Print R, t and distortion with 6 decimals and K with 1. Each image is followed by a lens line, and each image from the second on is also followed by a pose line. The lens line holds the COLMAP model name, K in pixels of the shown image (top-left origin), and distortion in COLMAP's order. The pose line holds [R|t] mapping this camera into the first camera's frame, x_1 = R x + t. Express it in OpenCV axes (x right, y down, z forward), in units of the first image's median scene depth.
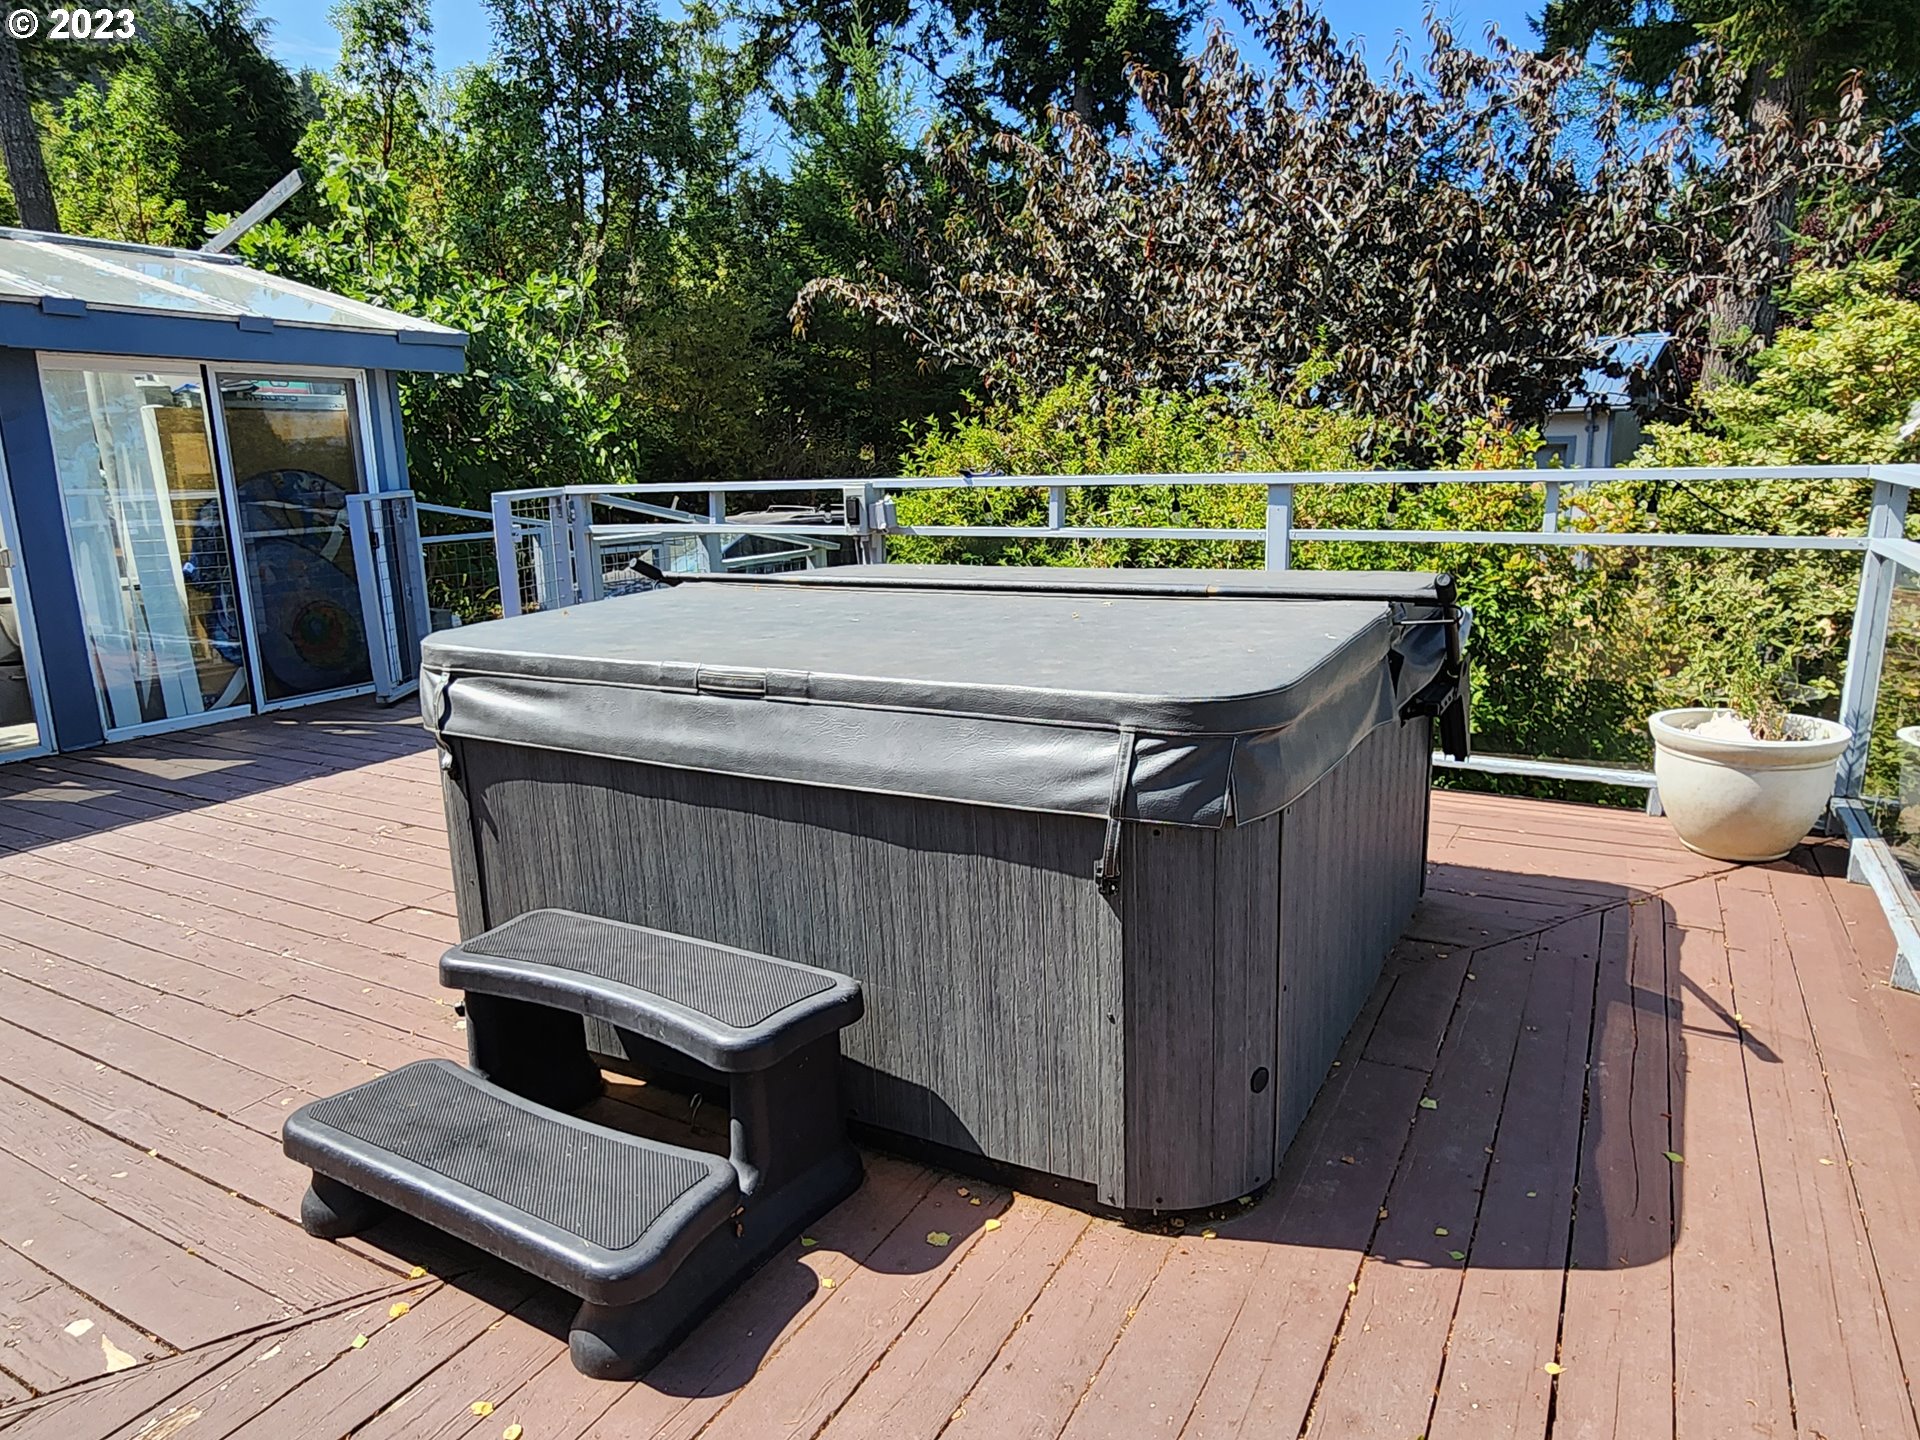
lens RADIAL K [[1219.5, 0, 960.8], [0, 1219.5, 719.1], [0, 0, 1]] dist [-0.000388, -0.002478]
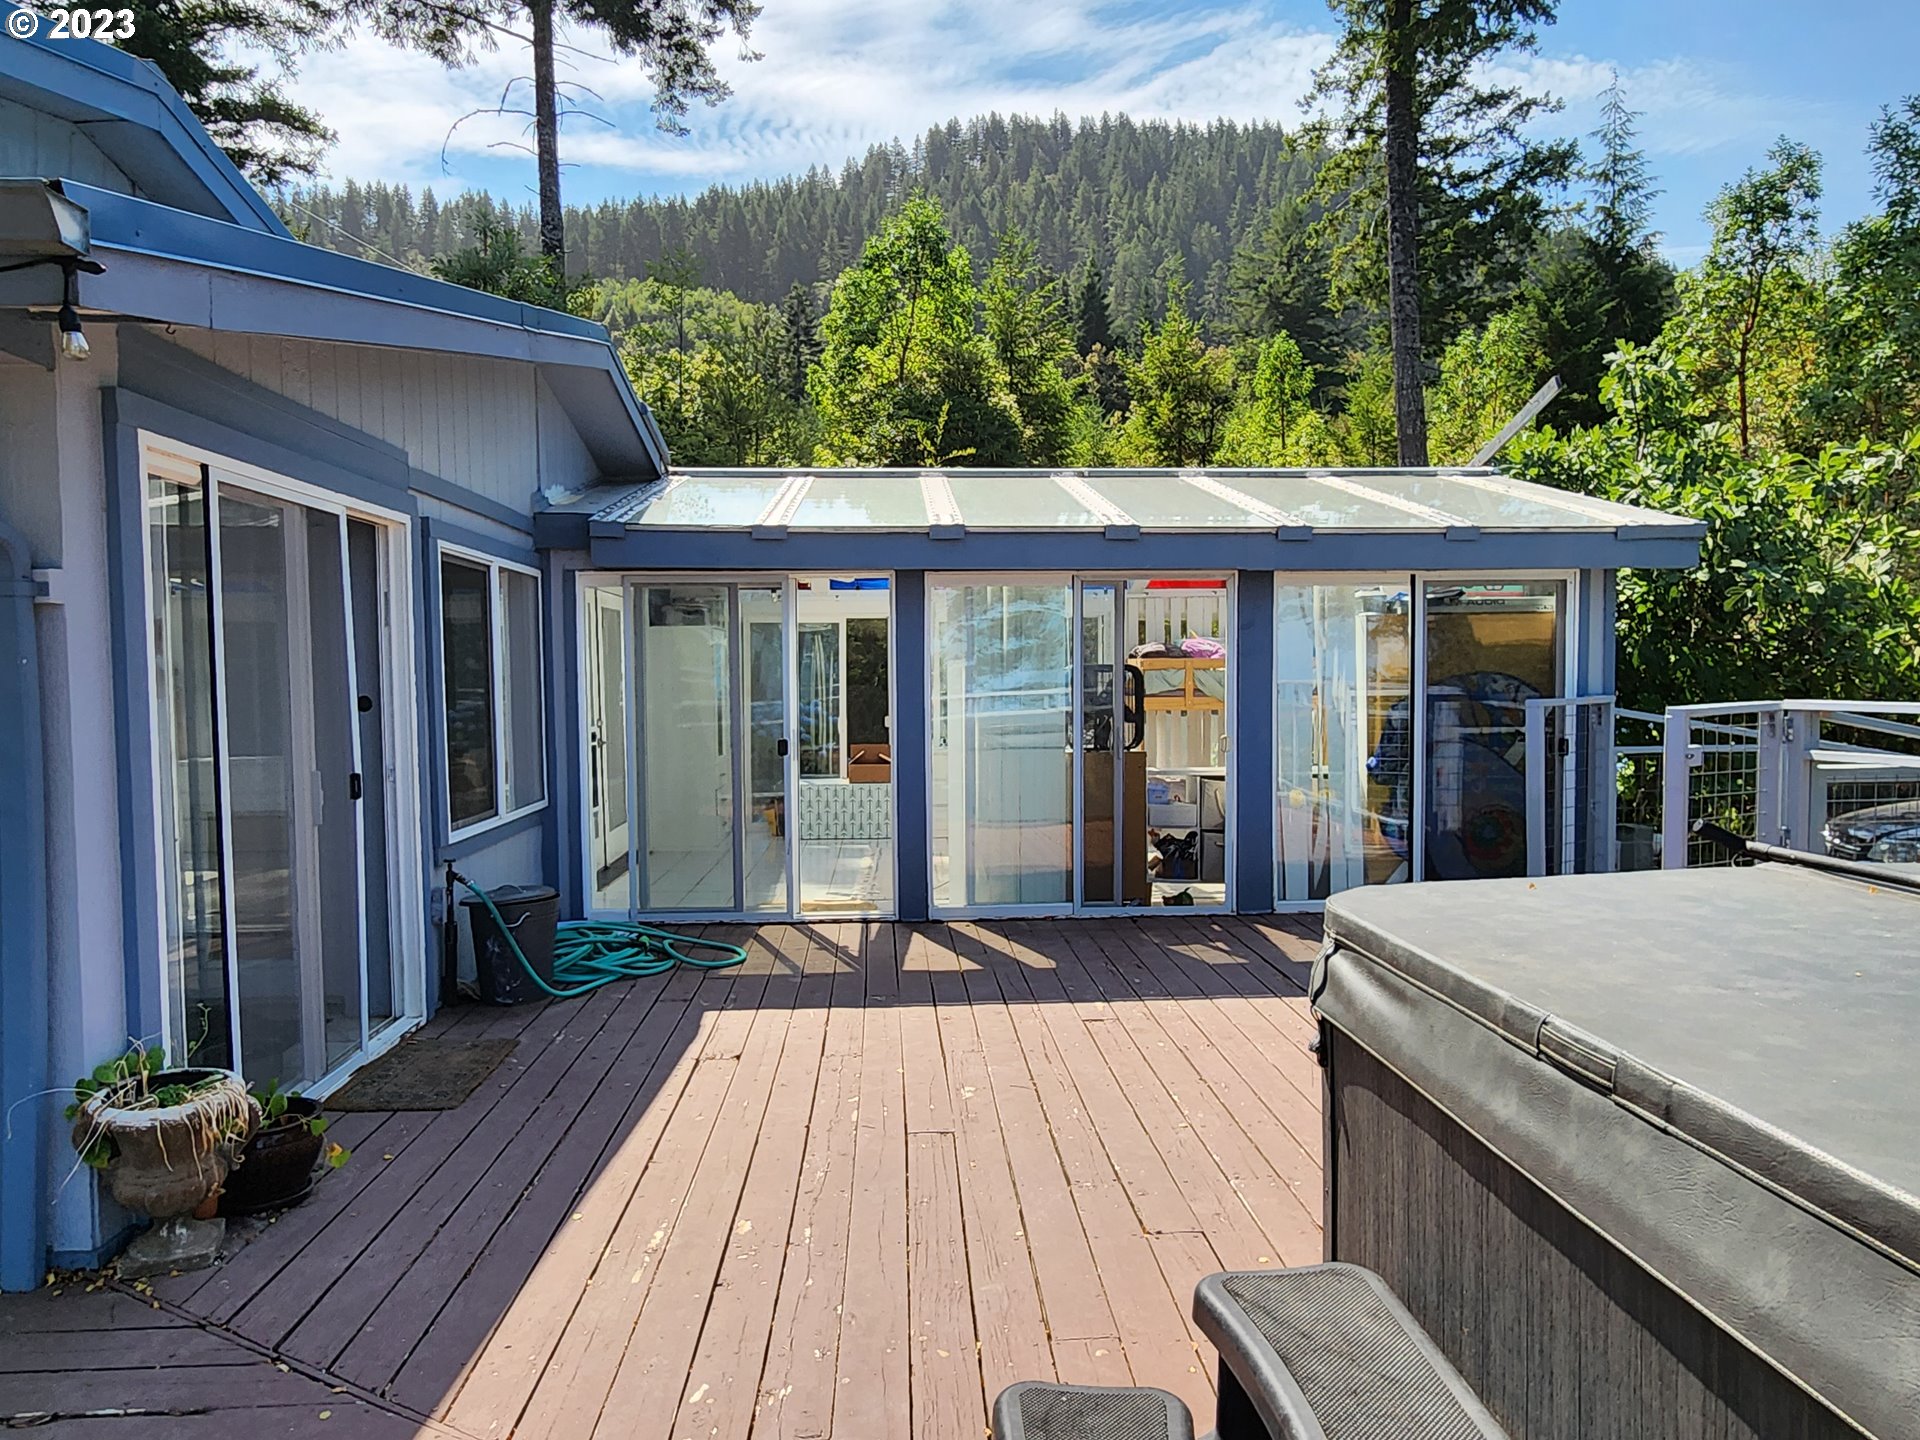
lens RADIAL K [[1219.5, 0, 956.9], [0, 1219.5, 722.8], [0, 0, 1]] dist [-0.000388, -0.002478]
pose [[0.535249, 0.056361, -0.842812, 0.048911], [-0.177464, 0.983006, -0.046967, -0.032003], [0.825842, 0.174707, 0.536155, 0.092251]]
